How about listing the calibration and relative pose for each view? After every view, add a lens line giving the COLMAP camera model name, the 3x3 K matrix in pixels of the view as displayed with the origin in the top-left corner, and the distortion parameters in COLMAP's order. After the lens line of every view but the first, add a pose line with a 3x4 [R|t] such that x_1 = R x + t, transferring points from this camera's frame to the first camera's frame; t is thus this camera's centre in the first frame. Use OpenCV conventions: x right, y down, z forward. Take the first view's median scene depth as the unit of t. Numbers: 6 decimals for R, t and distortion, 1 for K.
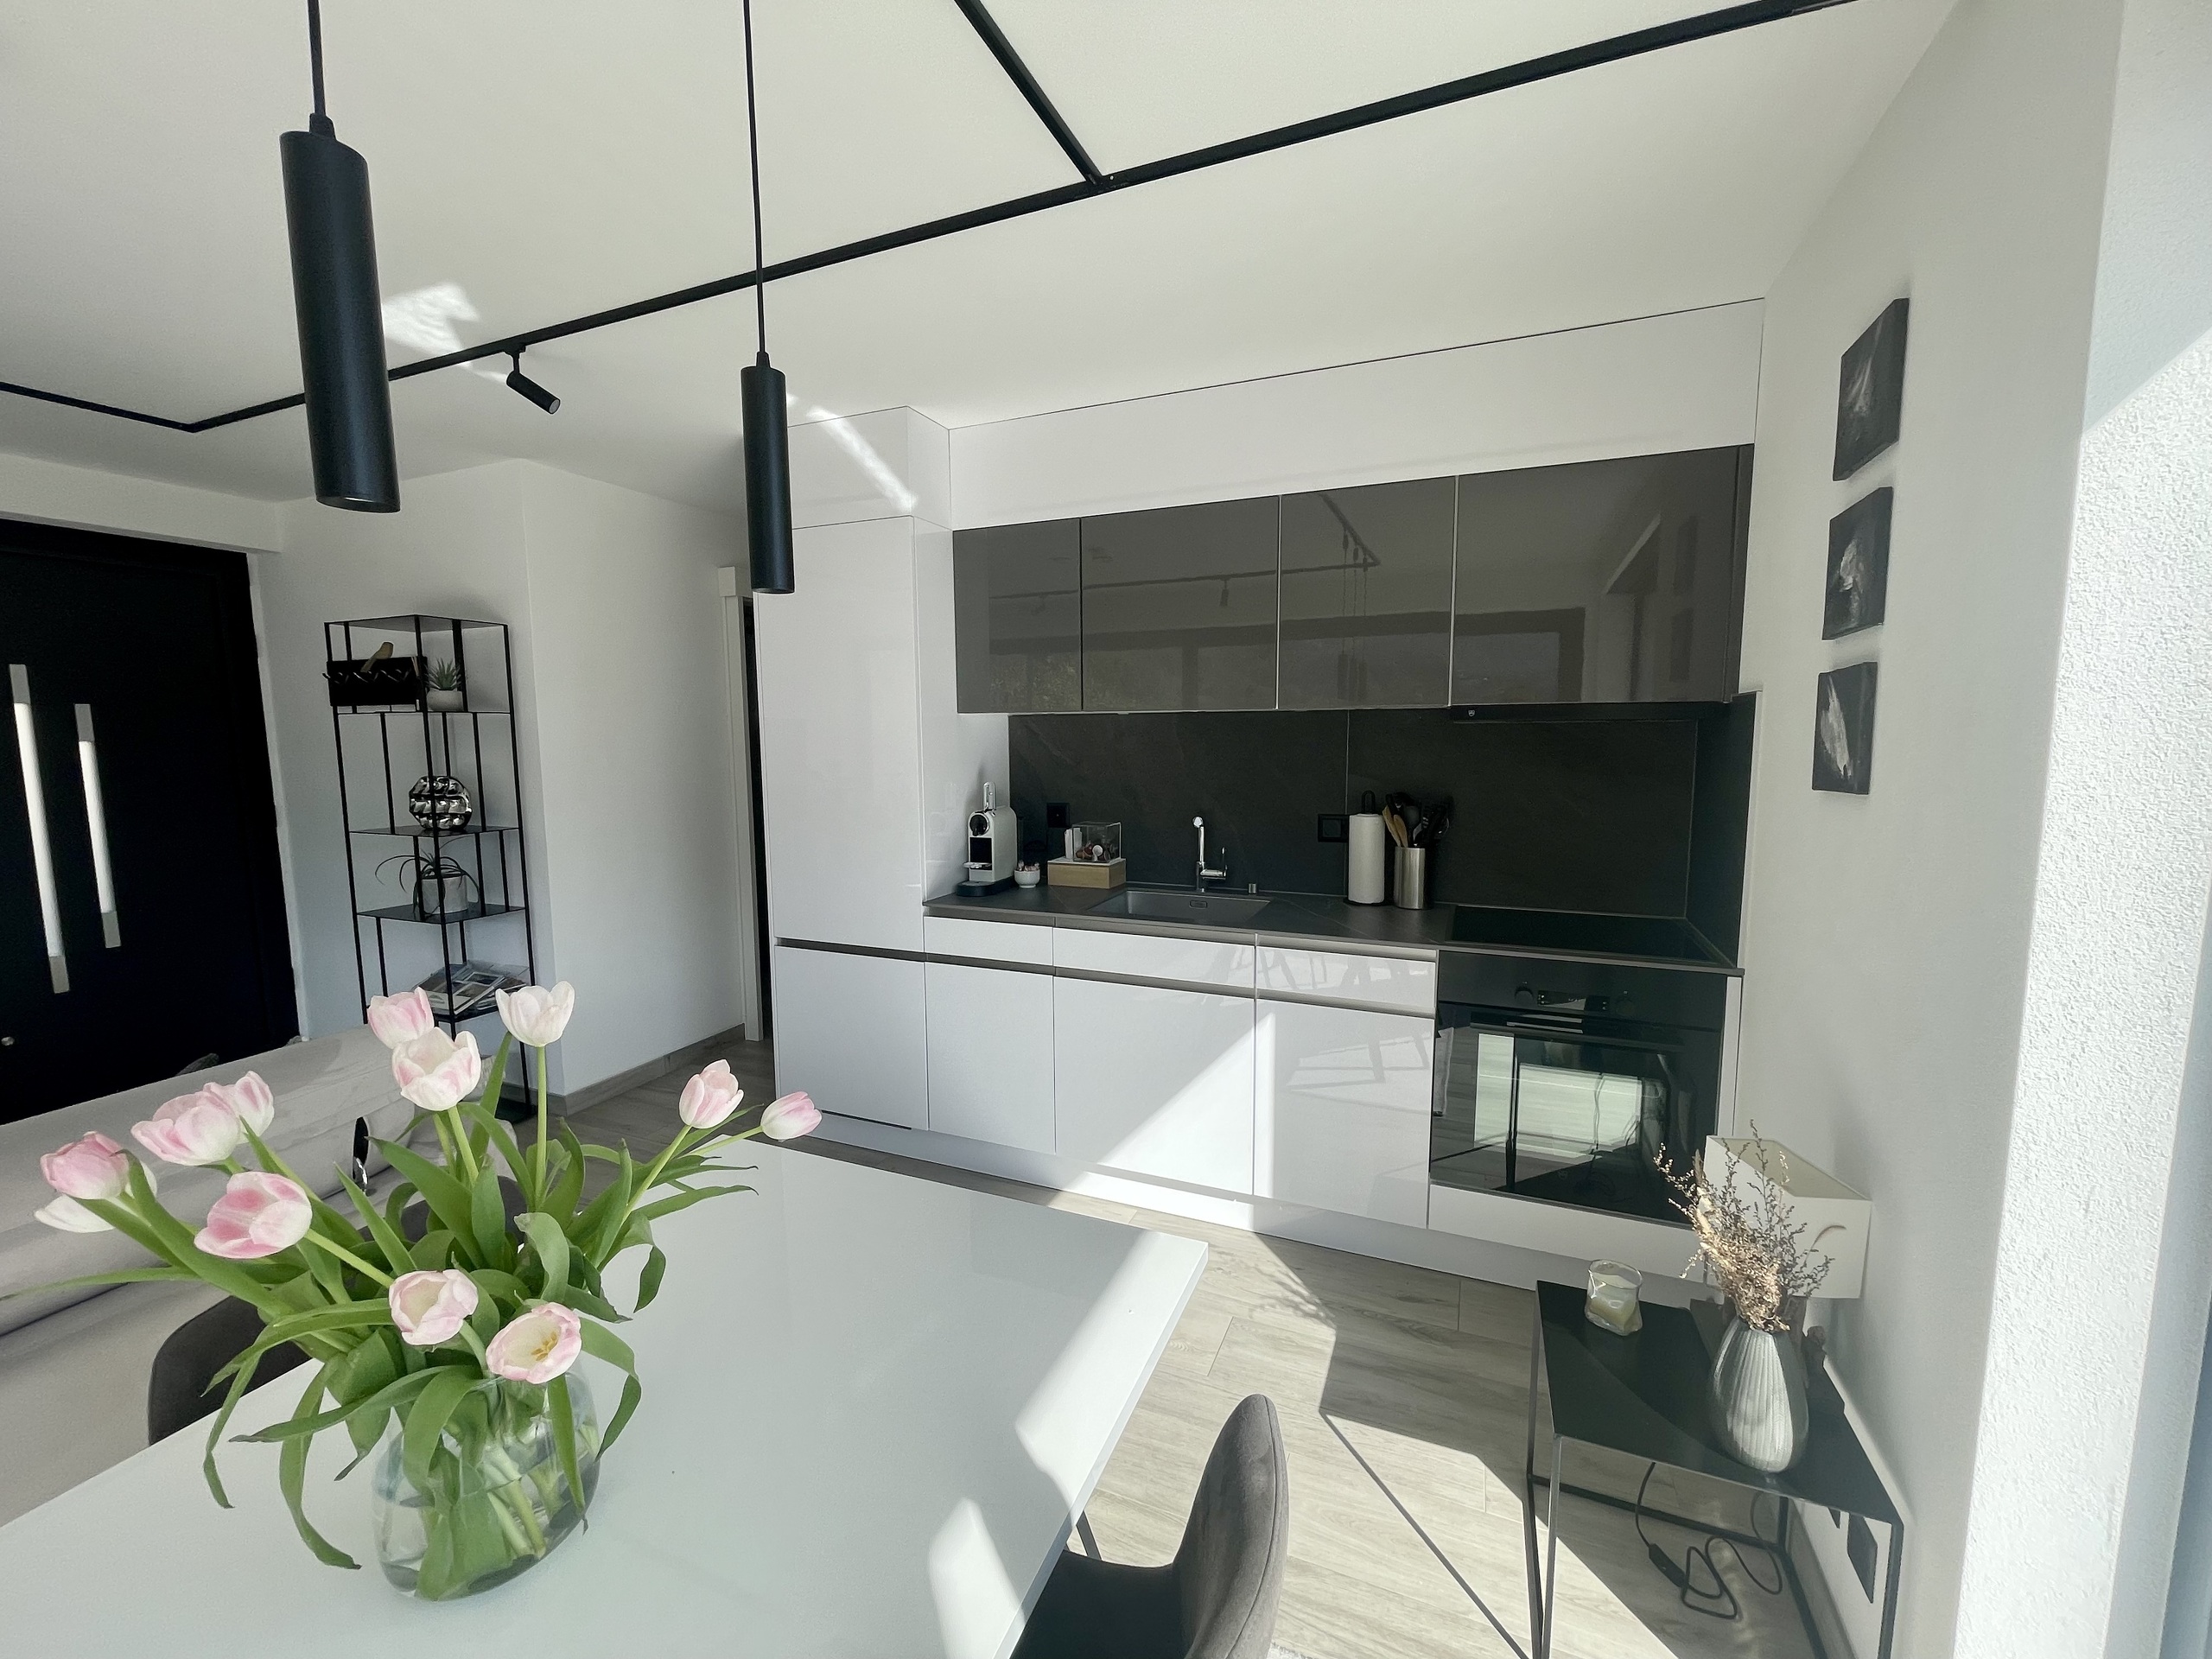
lens RADIAL K [[895.7, 0, 1103.5], [0, 895.7, 829.5], [0, 0, 1]] dist [-0.001509, -0.000209]
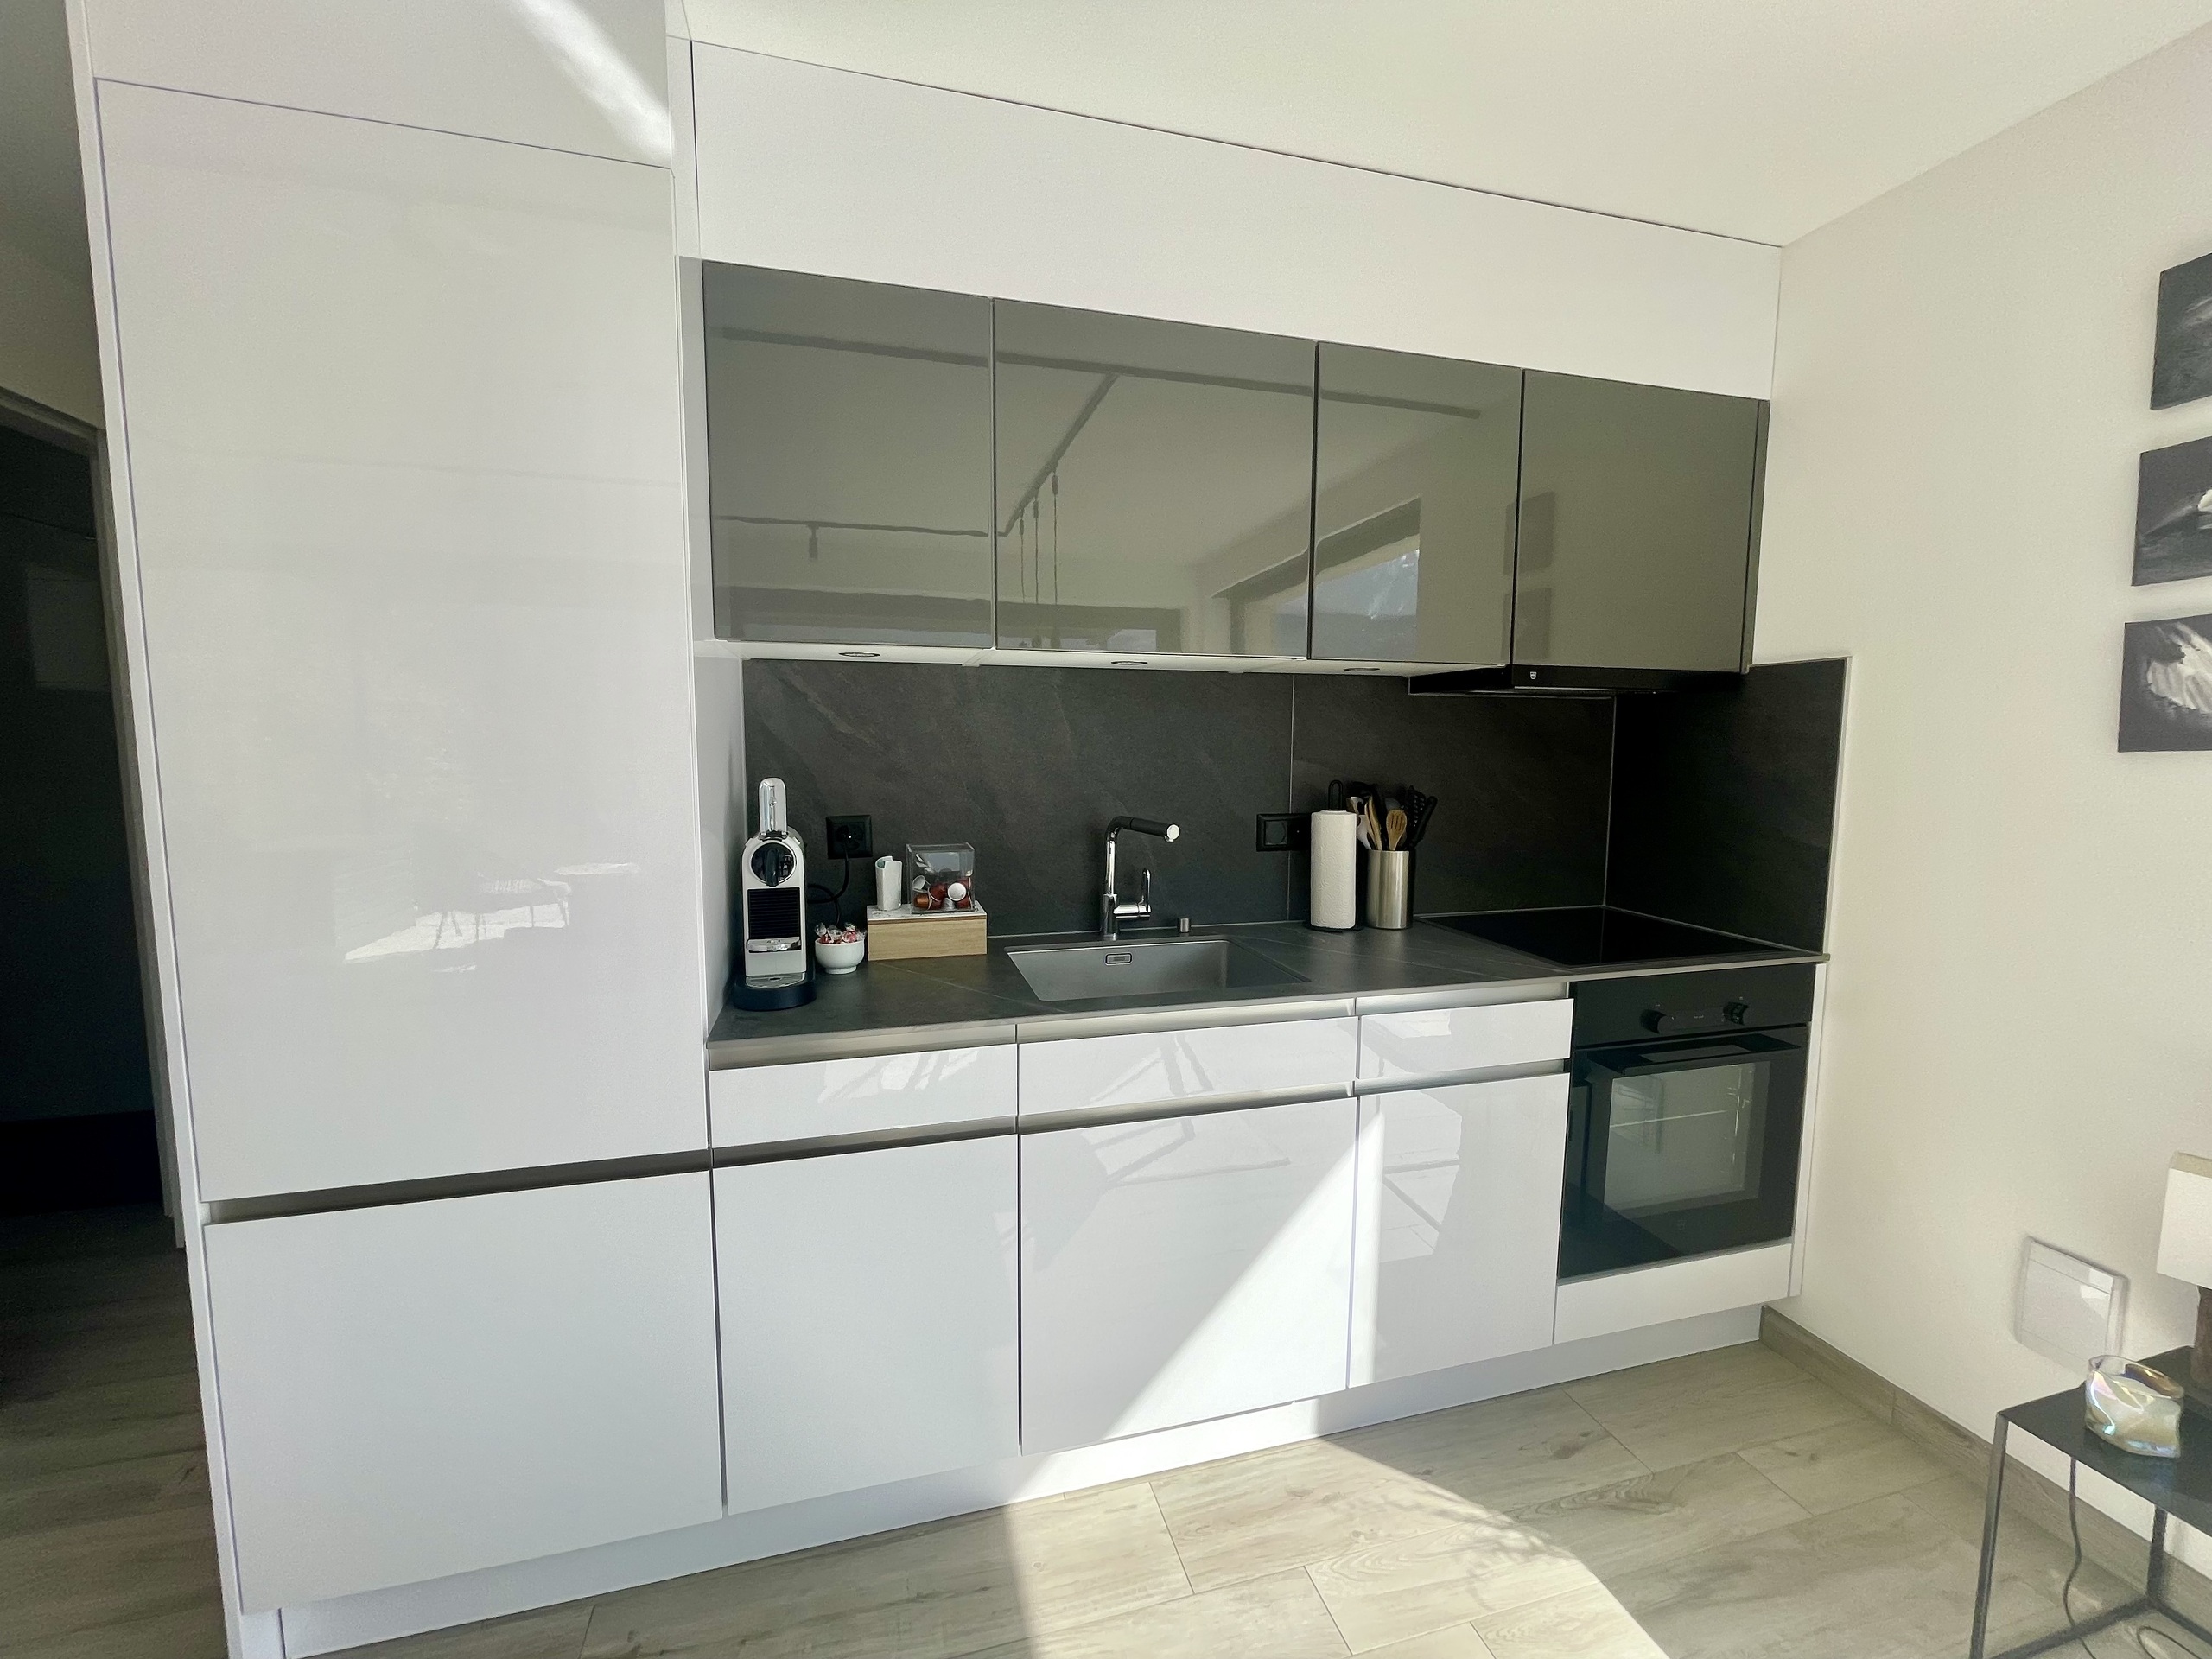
lens RADIAL K [[895.7, 0, 1115.3], [0, 895.7, 830.6], [0, 0, 1]] dist [-0.001509, -0.000209]
pose [[0.788289, -0.052167, 0.613089, -0.320527], [0.058045, 0.998261, 0.010309, -0.019414], [-0.612561, 0.027461, 0.789946, 0.518333]]
